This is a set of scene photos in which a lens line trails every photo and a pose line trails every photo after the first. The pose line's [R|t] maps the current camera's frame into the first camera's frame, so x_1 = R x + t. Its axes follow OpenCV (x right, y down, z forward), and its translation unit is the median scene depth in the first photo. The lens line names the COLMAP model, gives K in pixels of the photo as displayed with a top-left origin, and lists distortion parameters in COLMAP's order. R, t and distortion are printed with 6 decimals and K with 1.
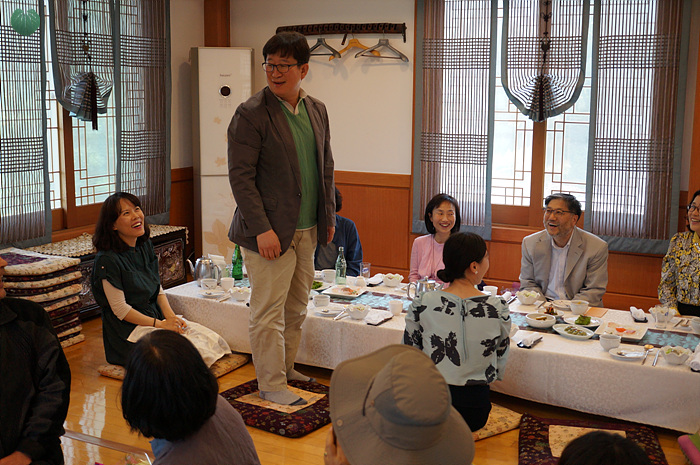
lens RADIAL K [[870.4, 0, 350.0], [0, 870.4, 232.5], [0, 0, 1]] dist [-0.020562, -0.013550]
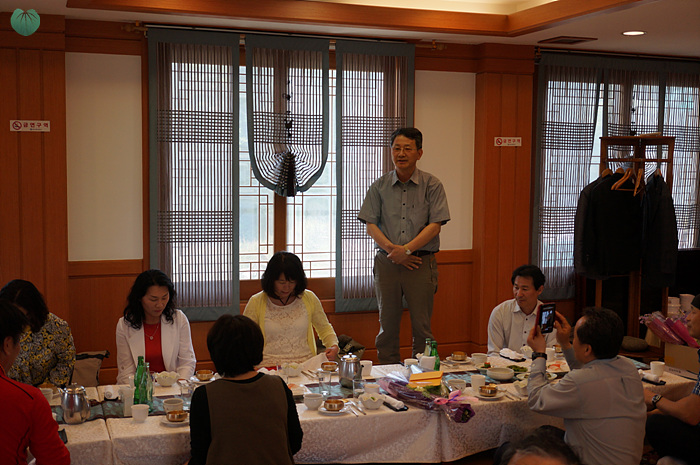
lens RADIAL K [[878.1, 0, 350.0], [0, 878.1, 232.5], [0, 0, 1]] dist [-0.006863, -0.027667]
pose [[0.682933, -0.060918, 0.727937, -0.054406], [0.119638, 0.992388, -0.029193, -0.005176], [-0.720617, 0.107026, 0.685023, 0.029286]]
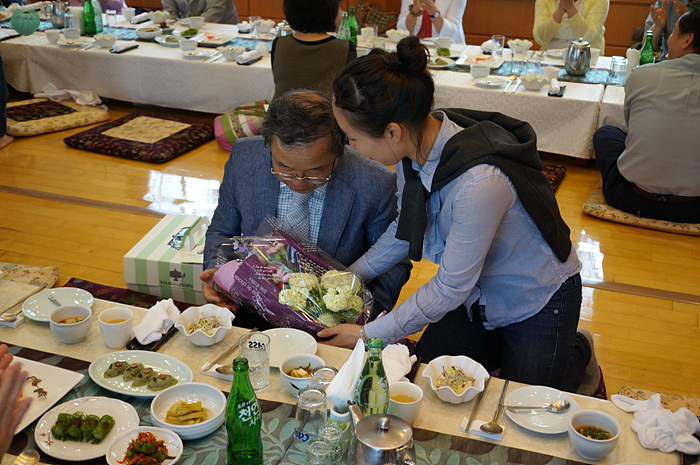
lens RADIAL K [[878.1, 0, 350.0], [0, 878.1, 232.5], [0, 0, 1]] dist [-0.006863, -0.027667]
pose [[0.991245, -0.052481, 0.121161, 0.249651], [0.019385, 0.965515, 0.259624, 0.045865], [-0.130608, -0.255002, 0.958079, -0.160696]]
